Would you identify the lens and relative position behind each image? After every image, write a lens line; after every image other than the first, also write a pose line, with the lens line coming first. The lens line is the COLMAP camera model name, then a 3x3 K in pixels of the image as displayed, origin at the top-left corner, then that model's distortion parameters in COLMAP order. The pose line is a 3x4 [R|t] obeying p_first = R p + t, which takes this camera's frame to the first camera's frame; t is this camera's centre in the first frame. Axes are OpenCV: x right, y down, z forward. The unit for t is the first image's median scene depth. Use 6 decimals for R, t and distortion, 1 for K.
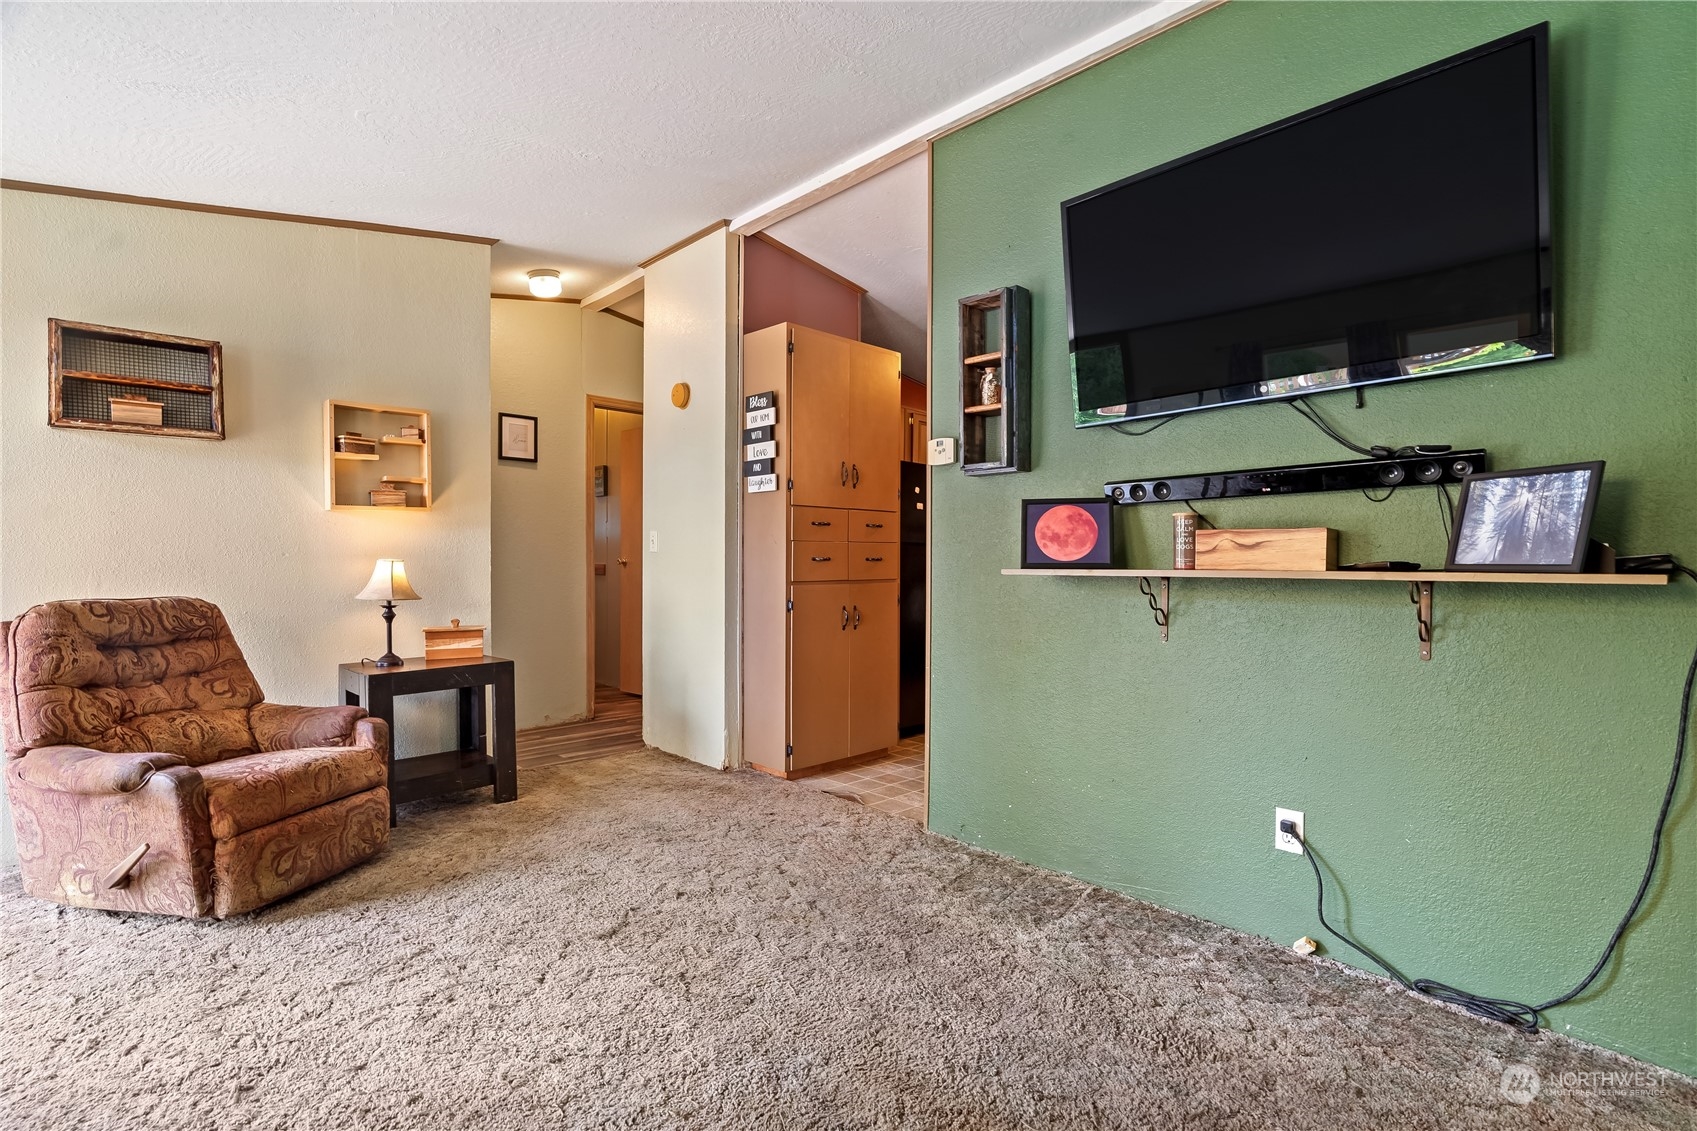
lens RADIAL K [[788.0, 0, 841.6], [0, 788.0, 567.6], [0, 0, 1]] dist [-0.010225, 0.004057]
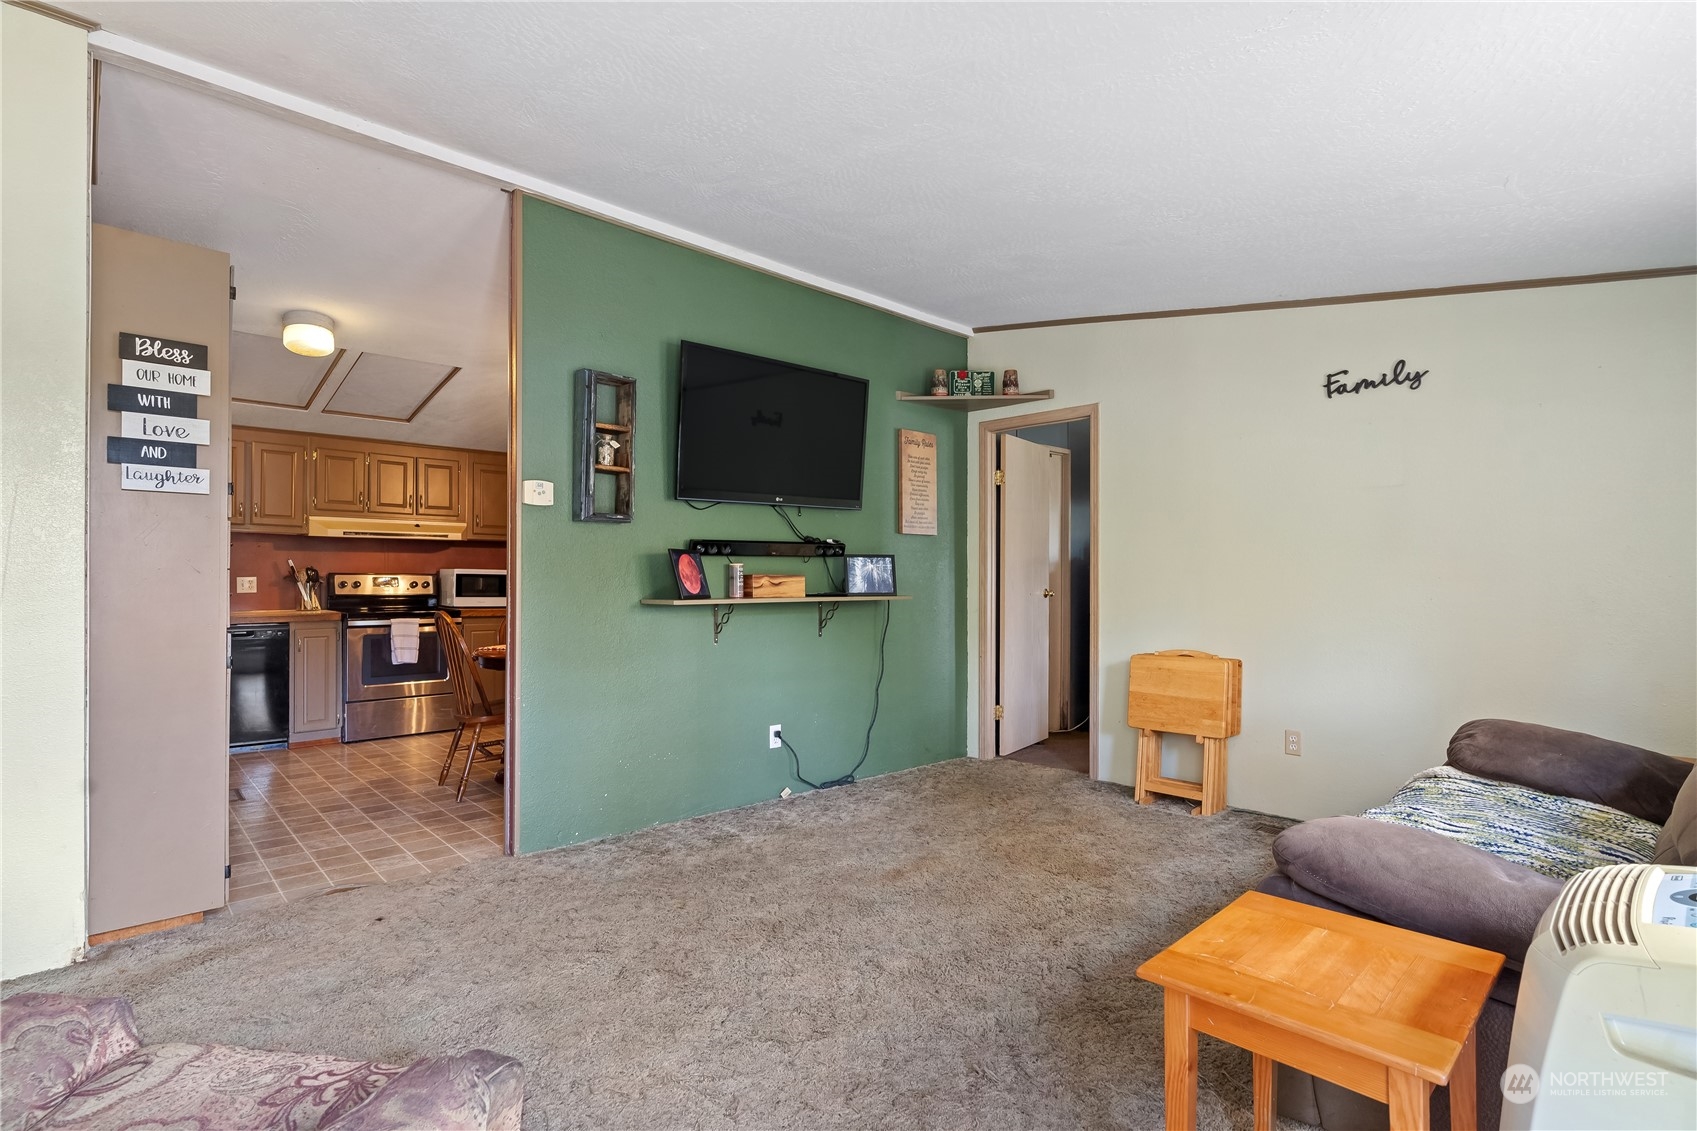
lens RADIAL K [[826.3, 0, 859.3], [0, 826.3, 575.3], [0, 0, 1]] dist [-0.000258, -0.001915]
pose [[0.011178, 0.000687, 0.999937, -1.007448], [0.004971, 0.999987, -0.000743, -0.032611], [-0.999925, 0.004979, 0.011174, 0.561147]]
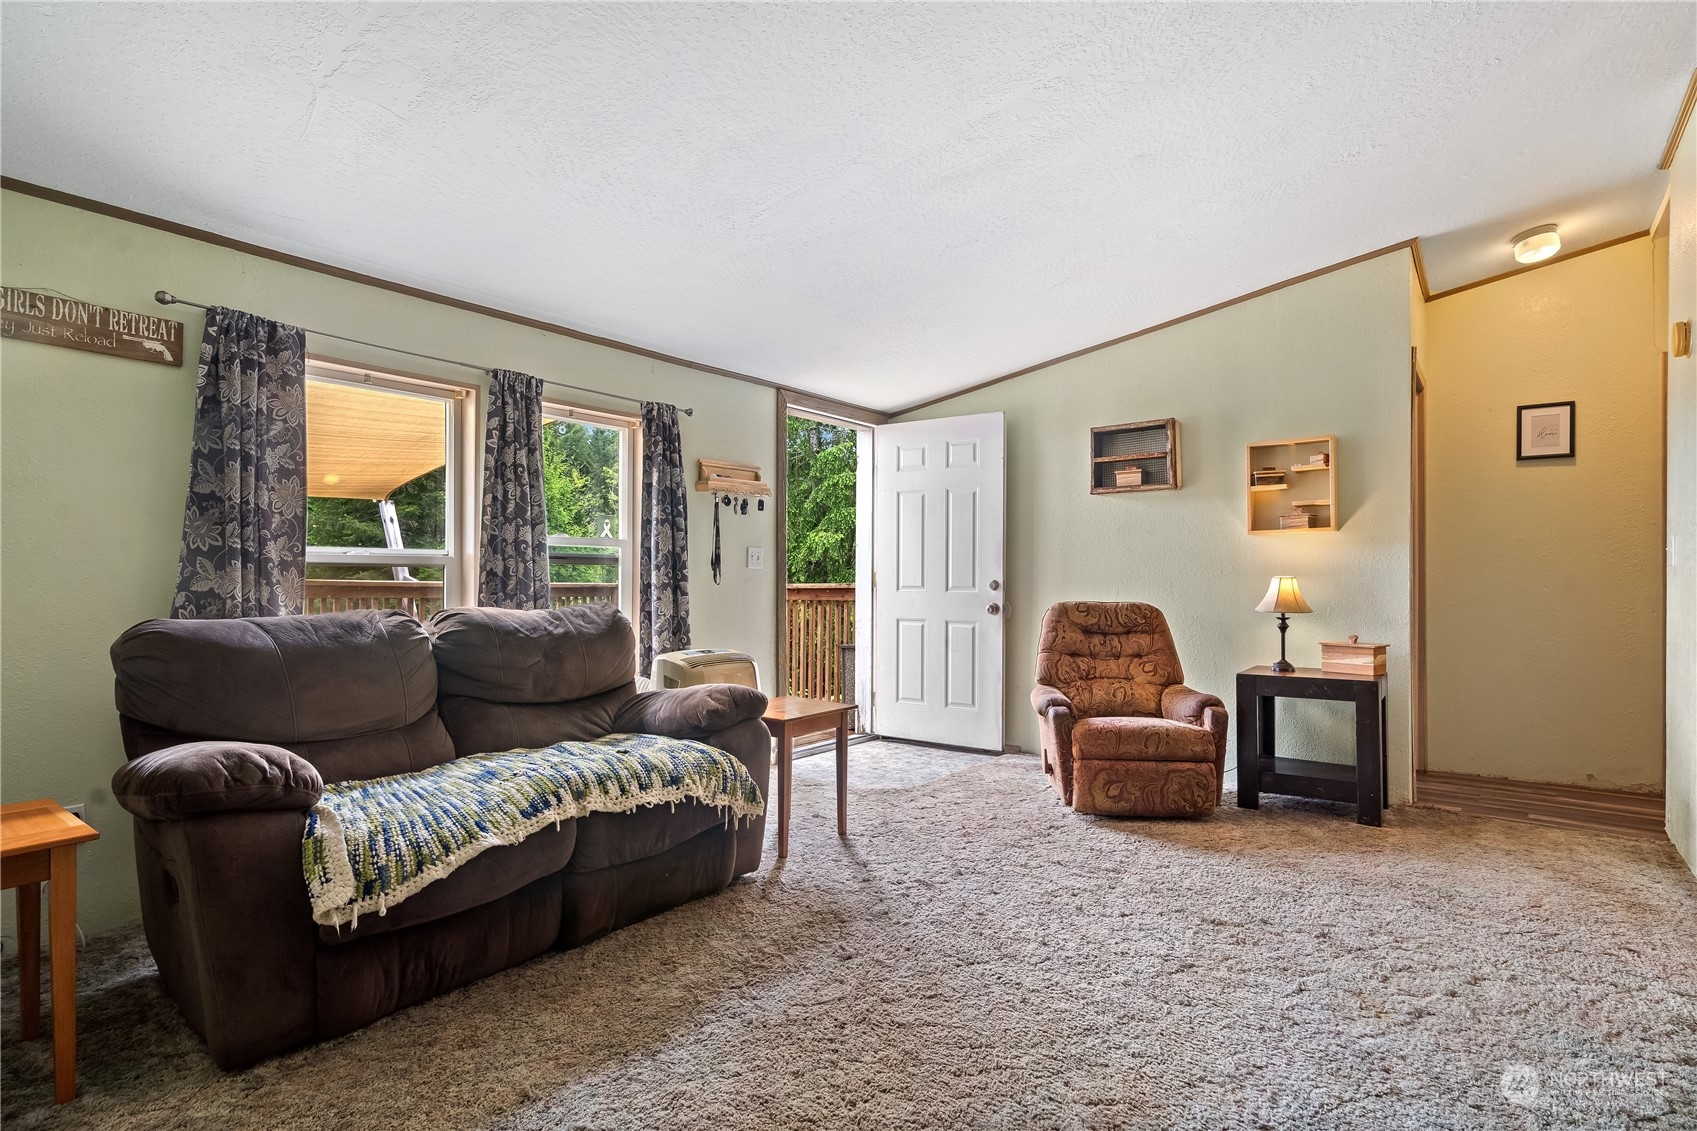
lens RADIAL K [[826.3, 0, 875.0], [0, 826.3, 572.4], [0, 0, 1]] dist [-0.000258, -0.001915]
pose [[0.164859, -0.005481, -0.986302, 0.559281], [-0.009878, 0.999925, -0.007207, -0.002340], [0.986268, 0.010931, 0.164792, 0.257809]]
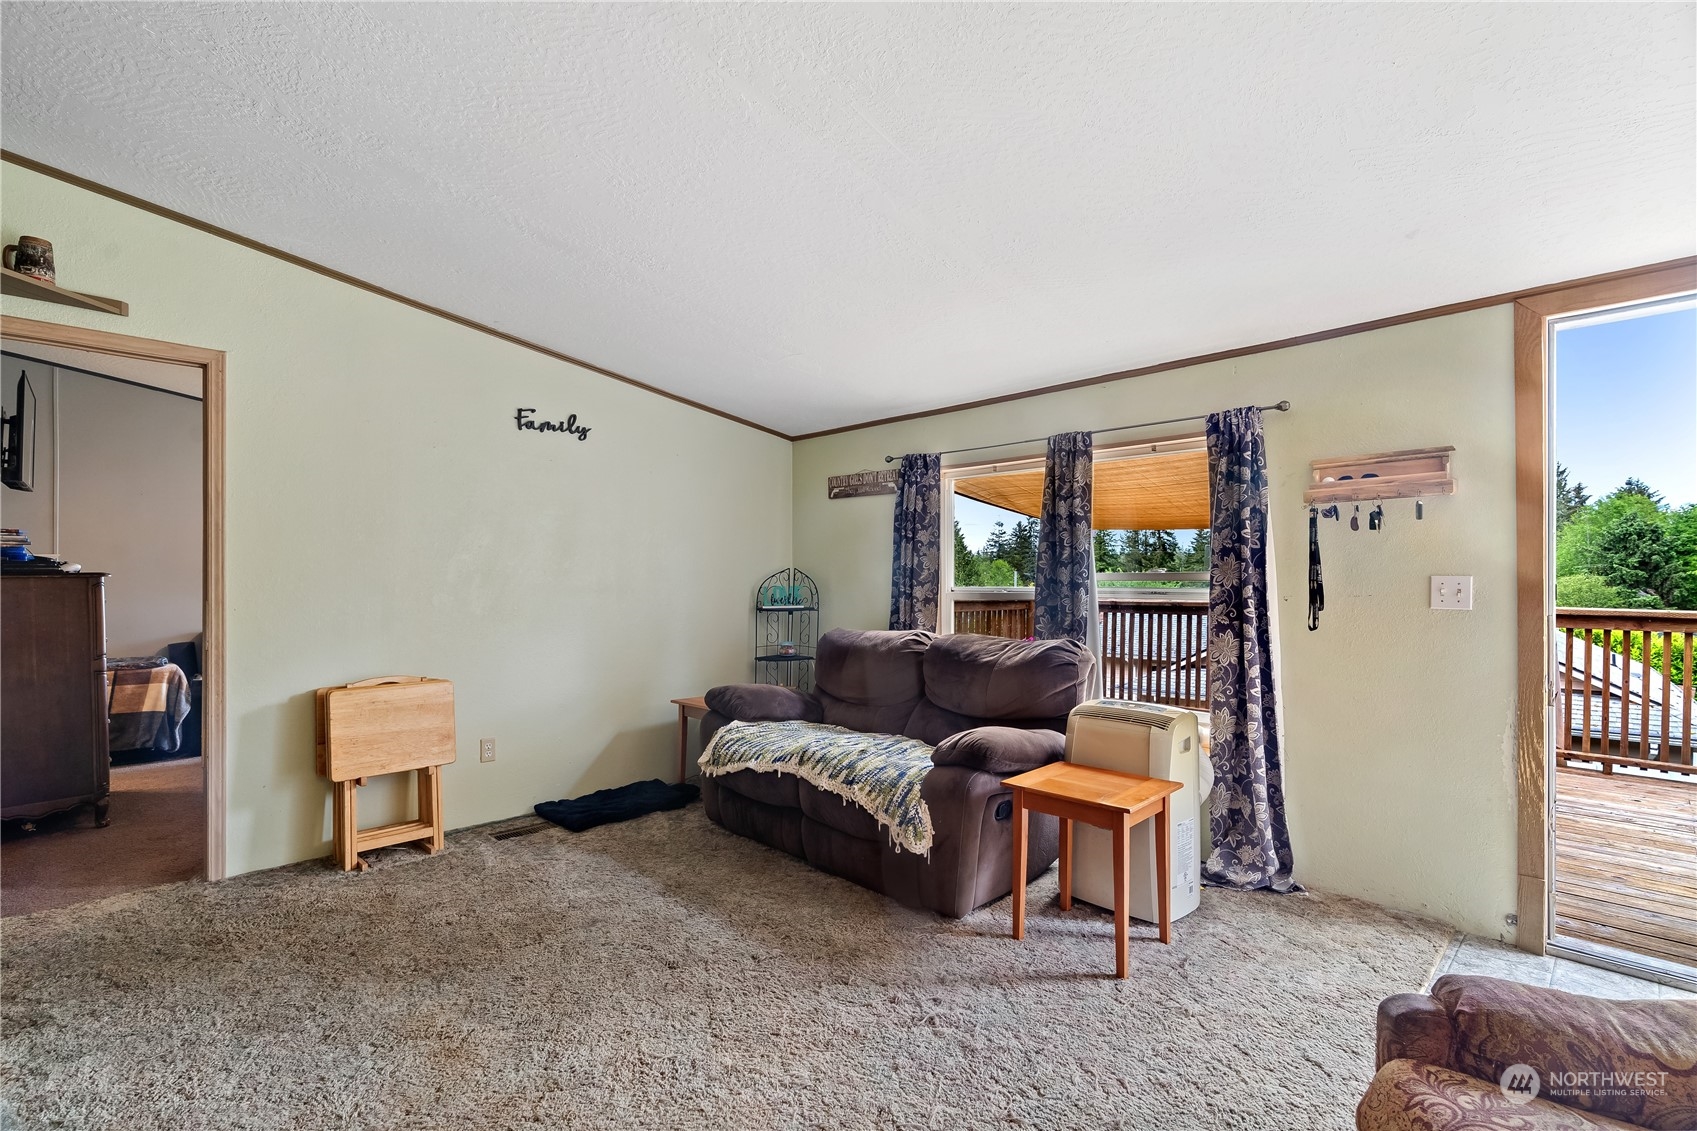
lens RADIAL K [[788.0, 0, 856.1], [0, 788.0, 576.9], [0, 0, 1]] dist [-0.010225, 0.004057]
pose [[-0.999845, -0.002681, -0.017418, -0.289109], [-0.002749, 0.999989, 0.003900, -0.058493], [0.017408, 0.003947, -0.999841, 1.192892]]
